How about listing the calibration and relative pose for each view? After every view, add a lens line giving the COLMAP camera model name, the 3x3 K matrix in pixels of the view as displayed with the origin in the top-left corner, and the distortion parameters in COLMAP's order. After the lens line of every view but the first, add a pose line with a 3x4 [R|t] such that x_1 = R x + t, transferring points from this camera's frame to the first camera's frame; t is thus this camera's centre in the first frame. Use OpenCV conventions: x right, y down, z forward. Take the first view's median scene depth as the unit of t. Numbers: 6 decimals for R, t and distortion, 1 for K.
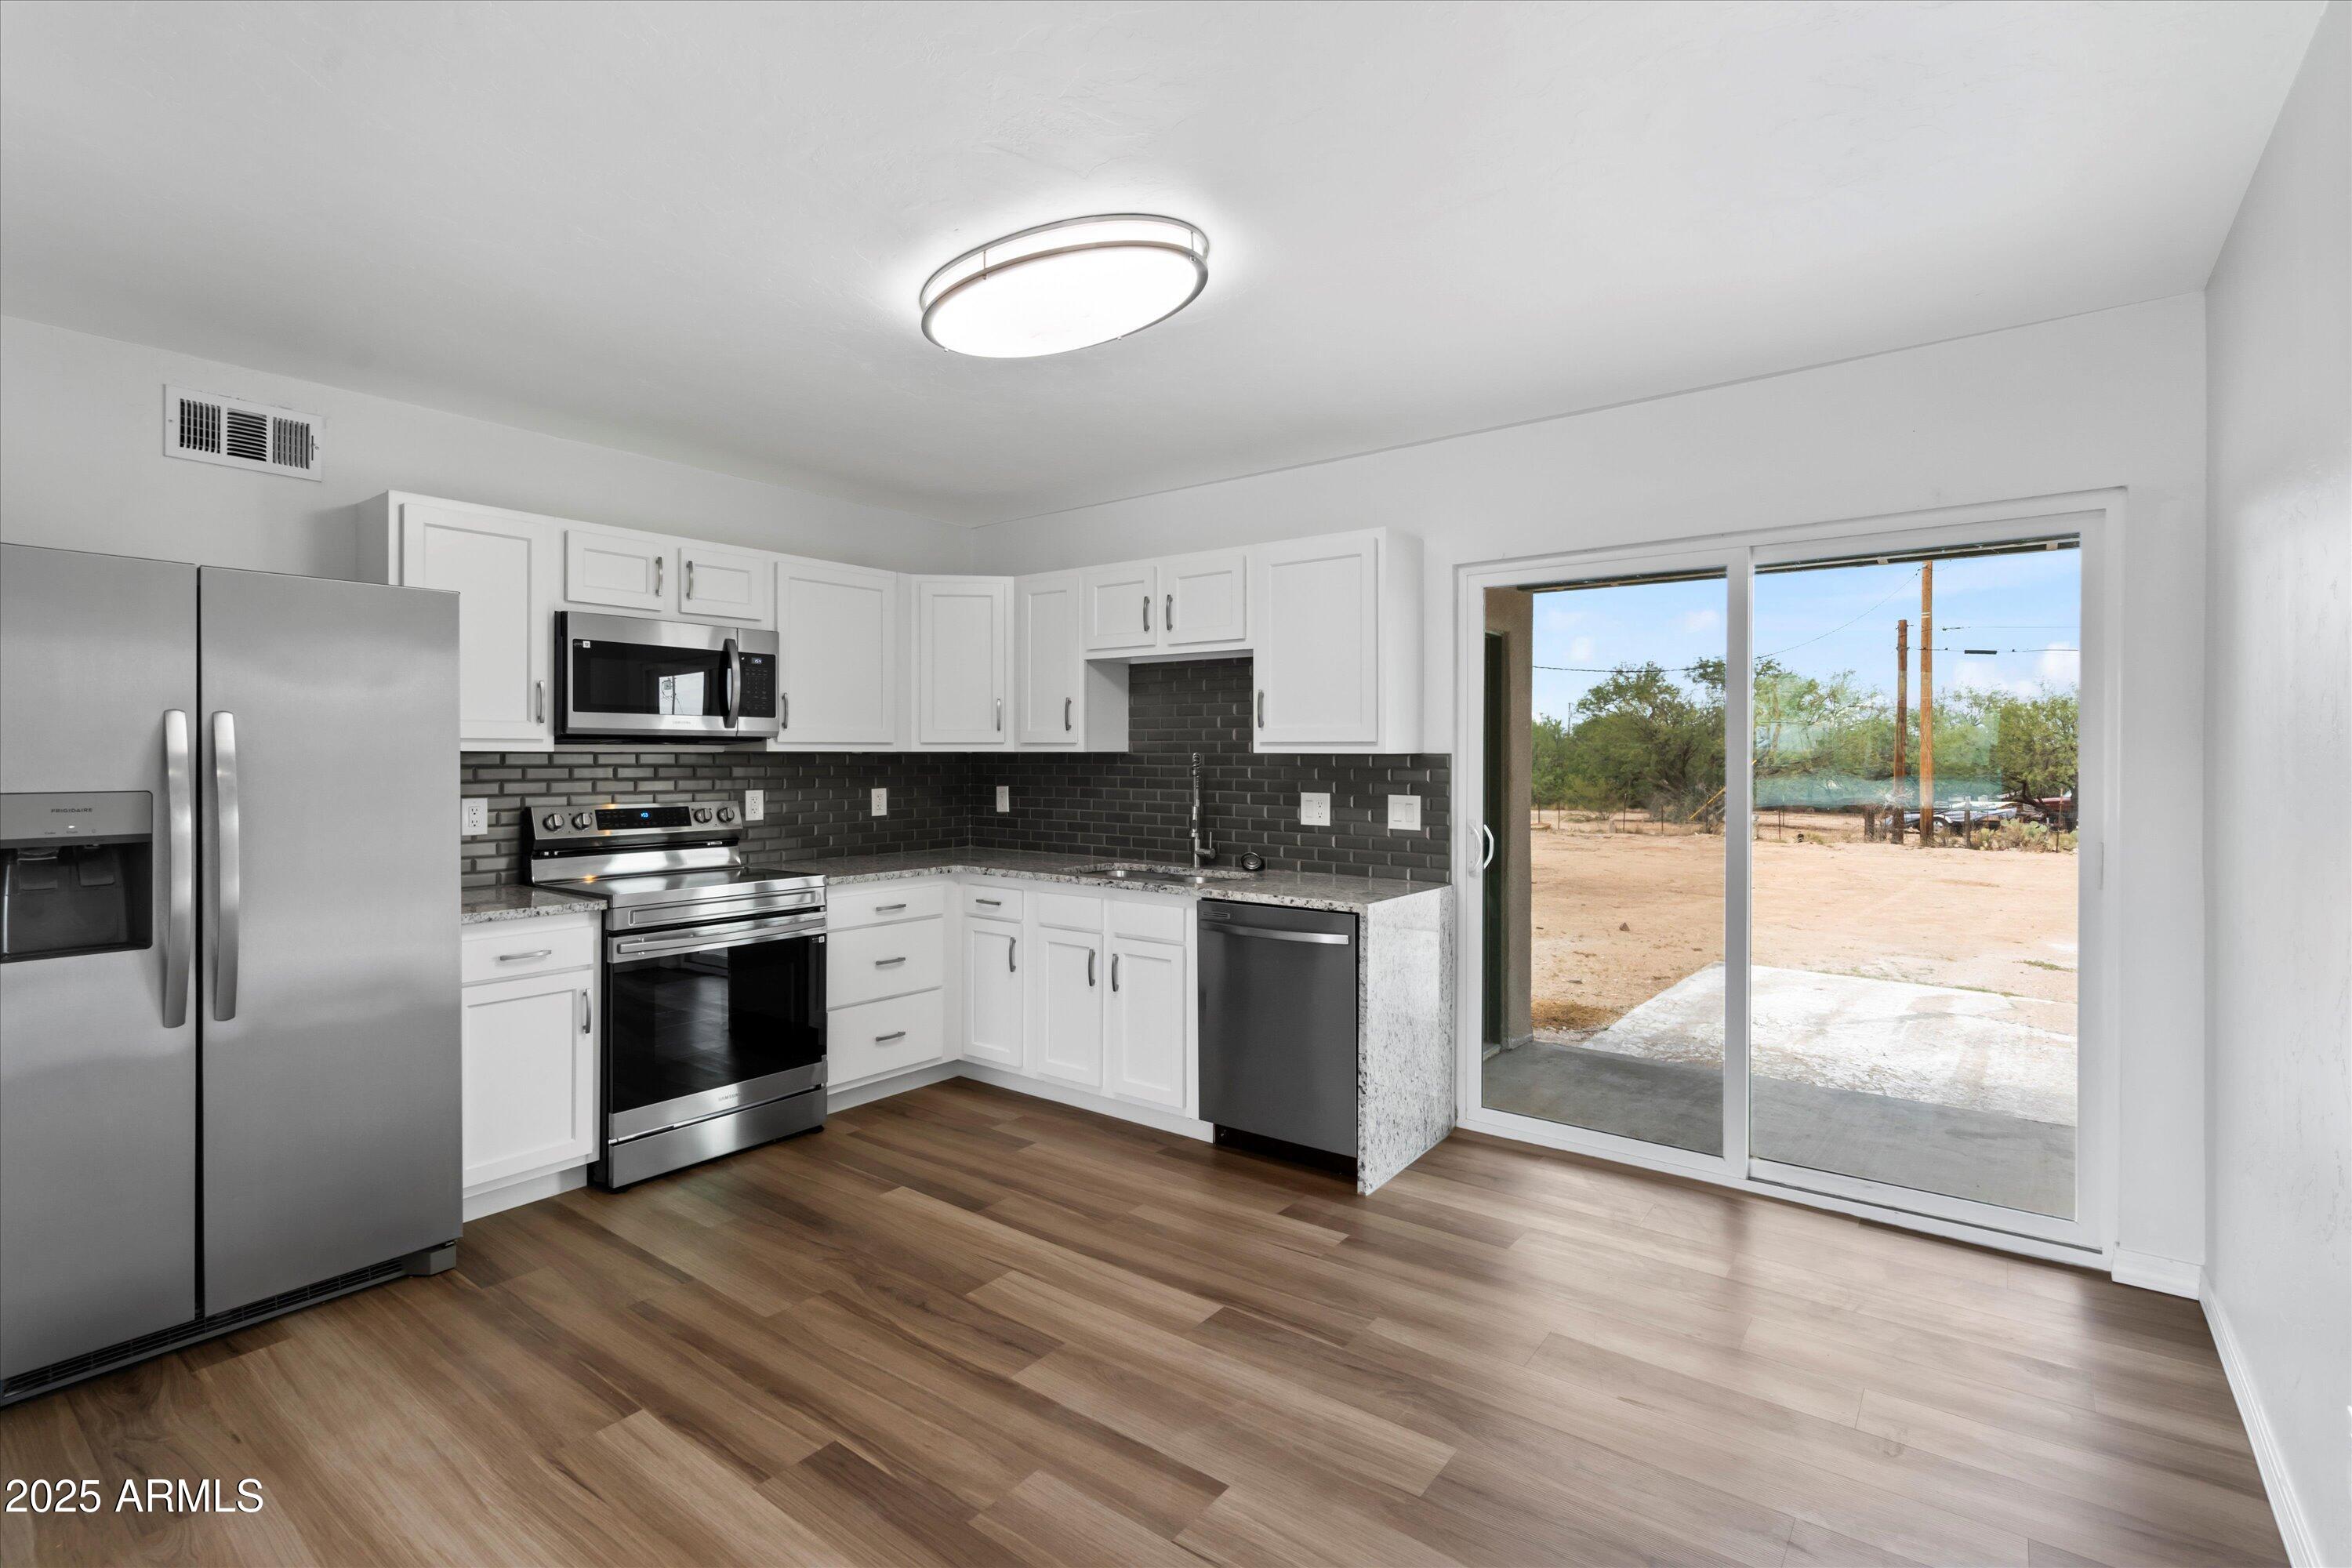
lens RADIAL K [[1083.4, 0, 1174.5], [0, 1083.4, 778.5], [0, 0, 1]] dist [-0.001061, 0.000344]
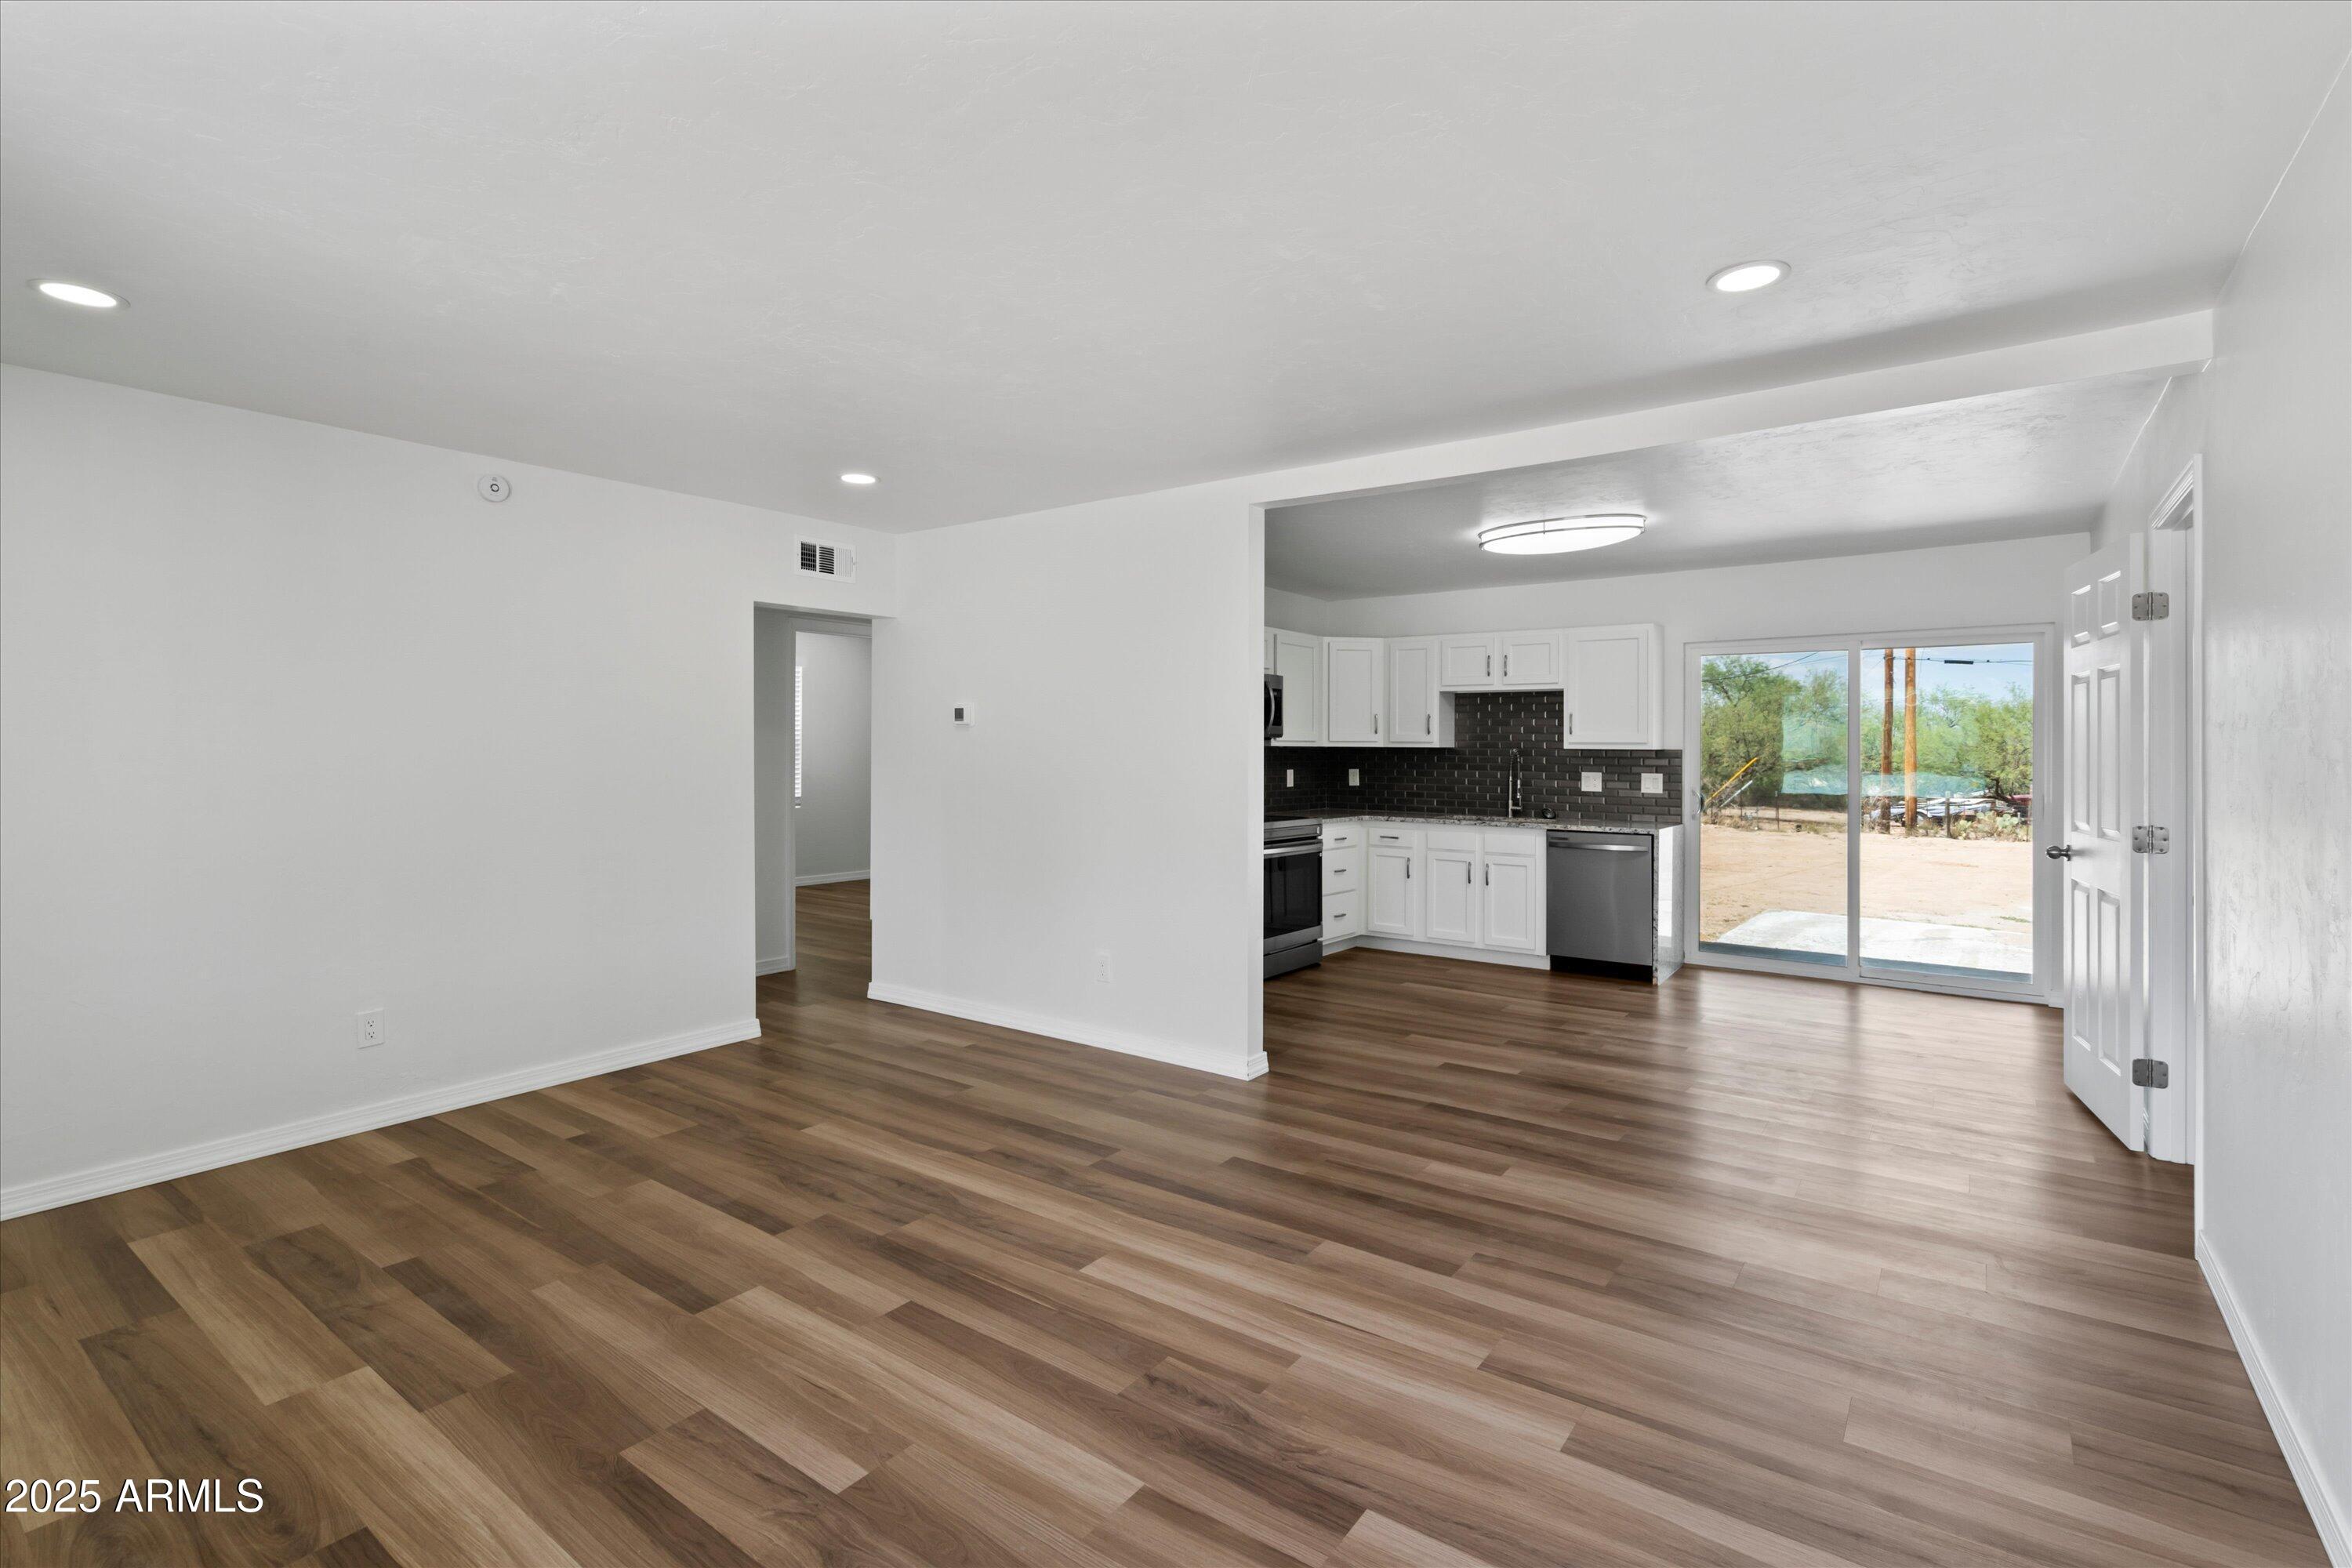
lens RADIAL K [[1083.4, 0, 1170.3], [0, 1083.4, 762.5], [0, 0, 1]] dist [-0.001061, 0.000344]
pose [[0.999888, 0.005566, 0.013929, -0.504332], [-0.005411, 0.999924, -0.011109, 0.018369], [-0.013989, 0.011032, 0.999841, -0.628113]]
